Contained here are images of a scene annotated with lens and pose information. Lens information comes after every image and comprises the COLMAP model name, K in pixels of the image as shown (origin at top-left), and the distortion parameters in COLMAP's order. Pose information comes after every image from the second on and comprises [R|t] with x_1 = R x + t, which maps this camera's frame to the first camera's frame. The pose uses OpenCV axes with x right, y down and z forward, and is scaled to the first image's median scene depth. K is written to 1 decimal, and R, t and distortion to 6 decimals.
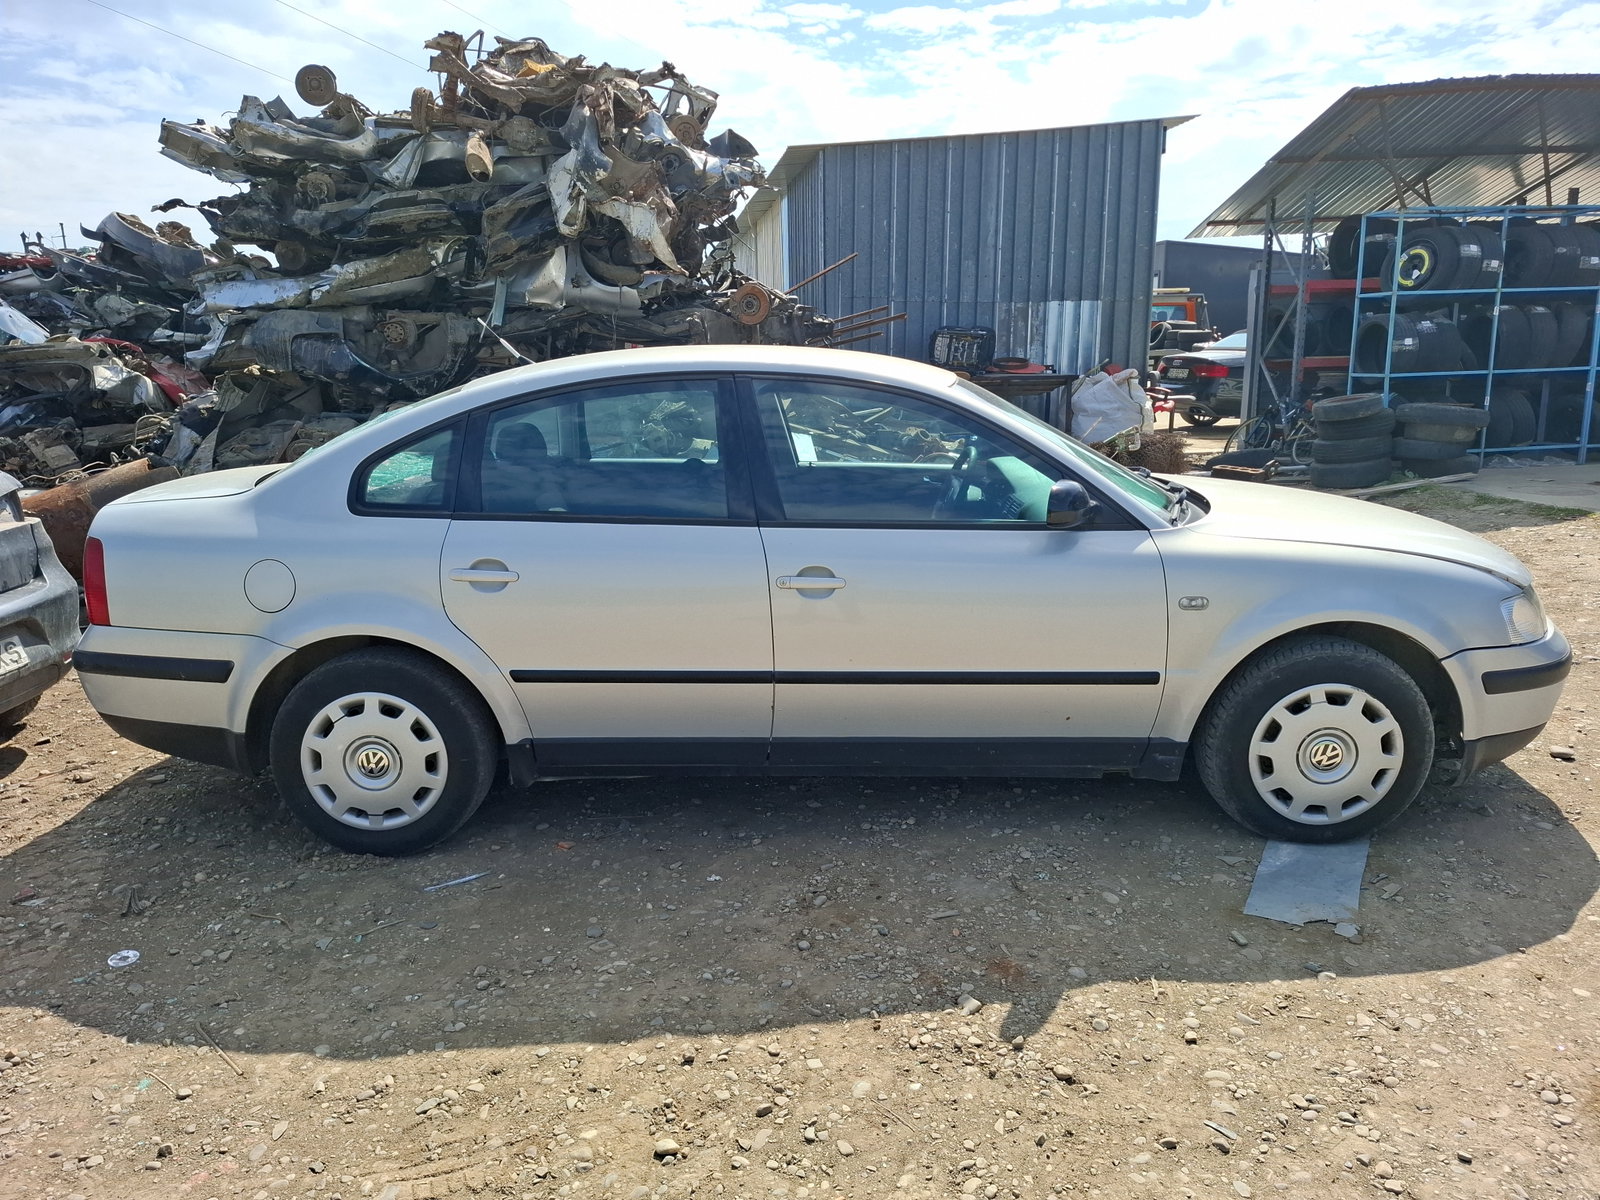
lens RADIAL K [[1069.6, 0, 800.0], [0, 1069.6, 600.0], [0, 0, 1]] dist [-0.001685, -0.001877]
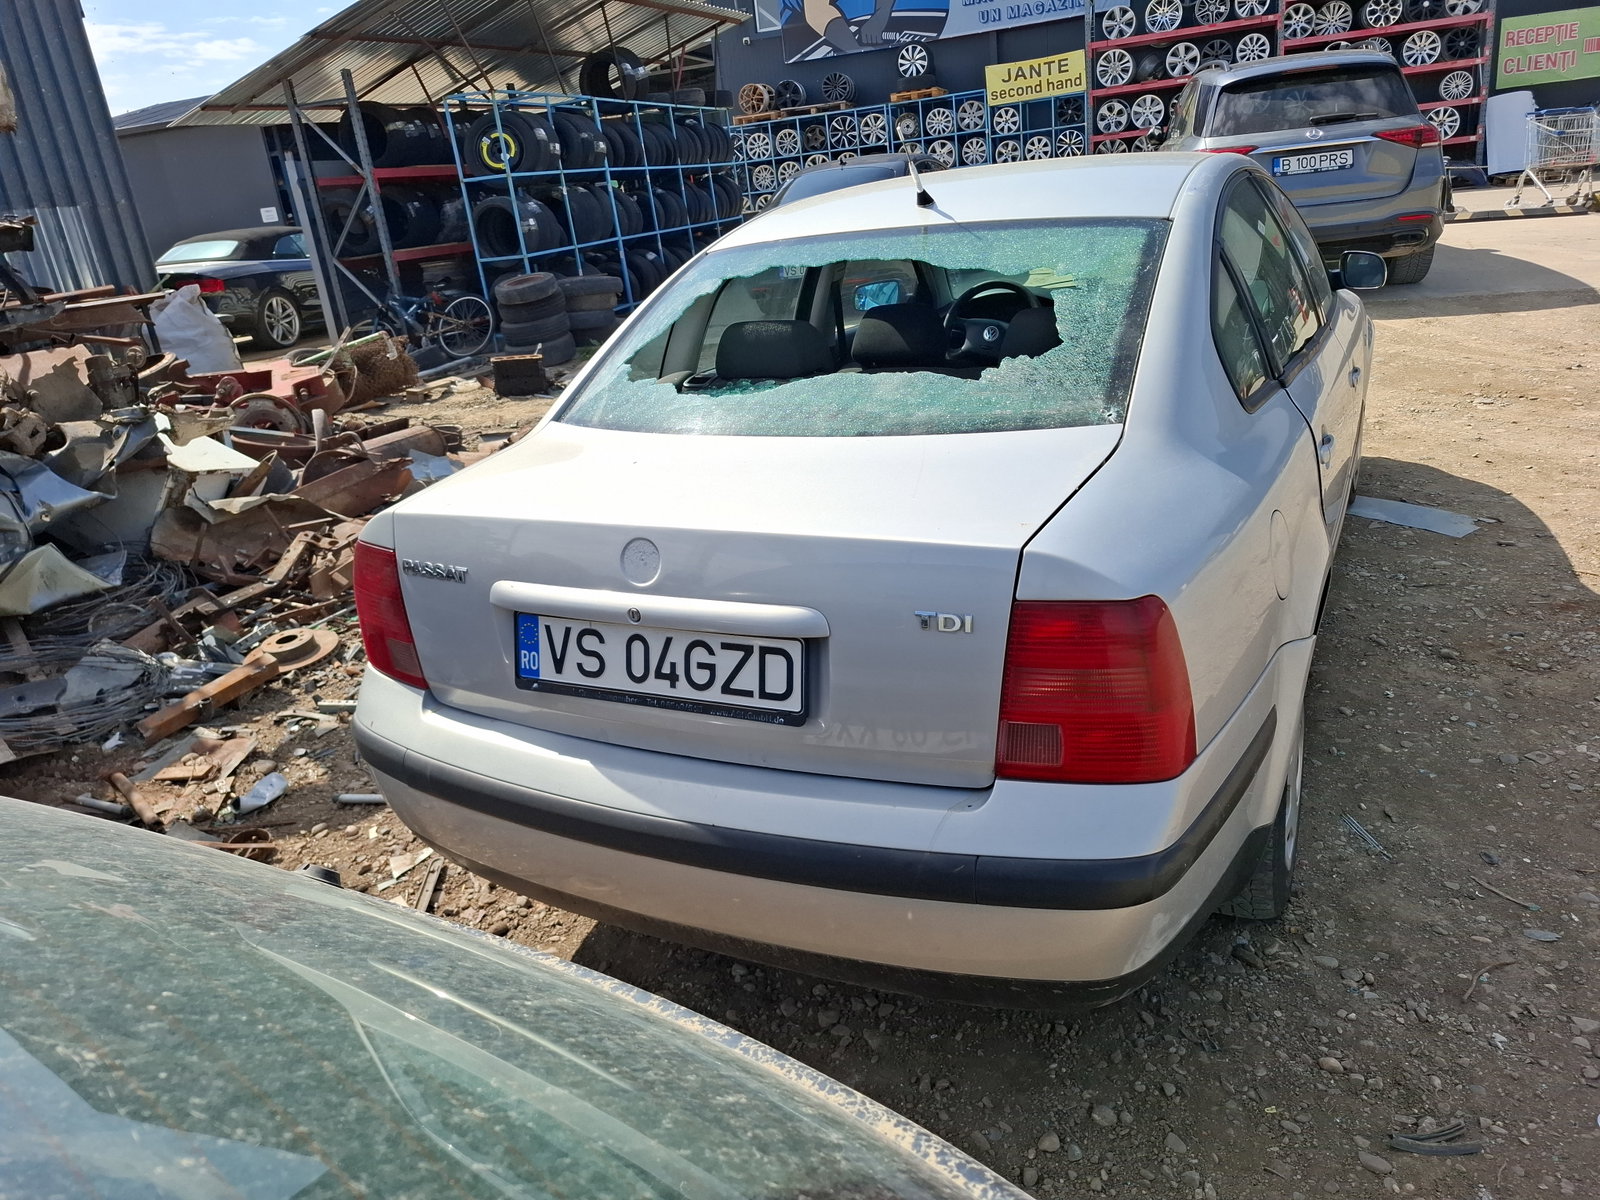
lens RADIAL K [[1093.1, 0, 800.0], [0, 1093.1, 600.0], [0, 0, 1]] dist [0.000215, -0.000972]
pose [[0.424271, -0.336315, 0.840766, -0.349472], [0.286363, 0.930655, 0.227766, -0.063346], [-0.859064, 0.144130, 0.491158, 0.292532]]
